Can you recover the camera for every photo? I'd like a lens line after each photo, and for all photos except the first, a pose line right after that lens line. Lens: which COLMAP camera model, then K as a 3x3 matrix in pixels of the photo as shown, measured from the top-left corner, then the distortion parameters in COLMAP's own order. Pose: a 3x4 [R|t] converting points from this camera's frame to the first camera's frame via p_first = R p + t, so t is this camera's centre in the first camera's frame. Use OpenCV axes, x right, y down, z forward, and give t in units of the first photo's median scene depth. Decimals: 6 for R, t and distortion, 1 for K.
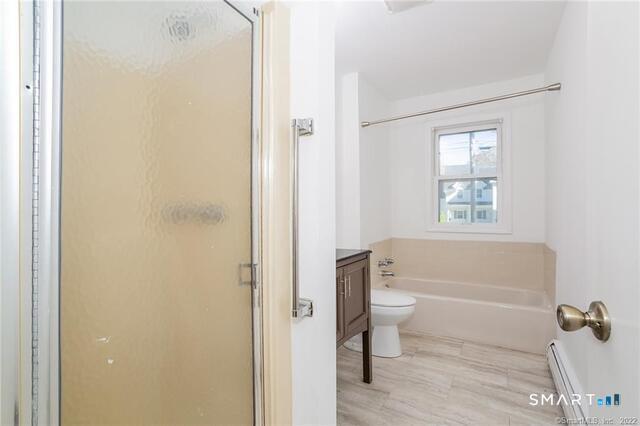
lens RADIAL K [[310.3, 0, 316.5], [0, 310.3, 214.8], [0, 0, 1]] dist [-0.028114, 0.017312]
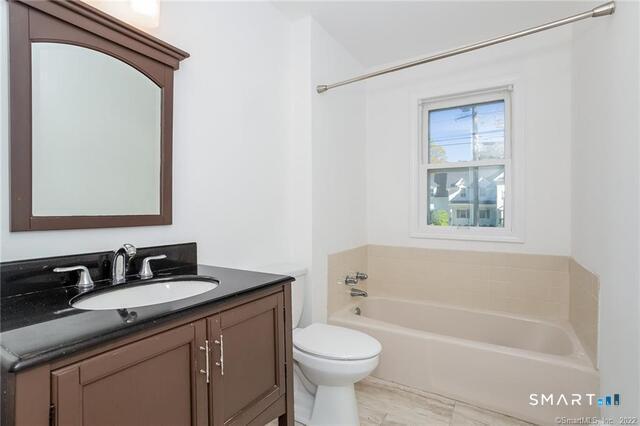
lens RADIAL K [[310.3, 0, 322.7], [0, 310.3, 209.9], [0, 0, 1]] dist [-0.028114, 0.017312]
pose [[0.999925, 0.010673, 0.006006, 0.138487], [-0.010628, 0.999916, -0.007386, -0.005117], [-0.006084, 0.007321, 0.999955, 0.250516]]
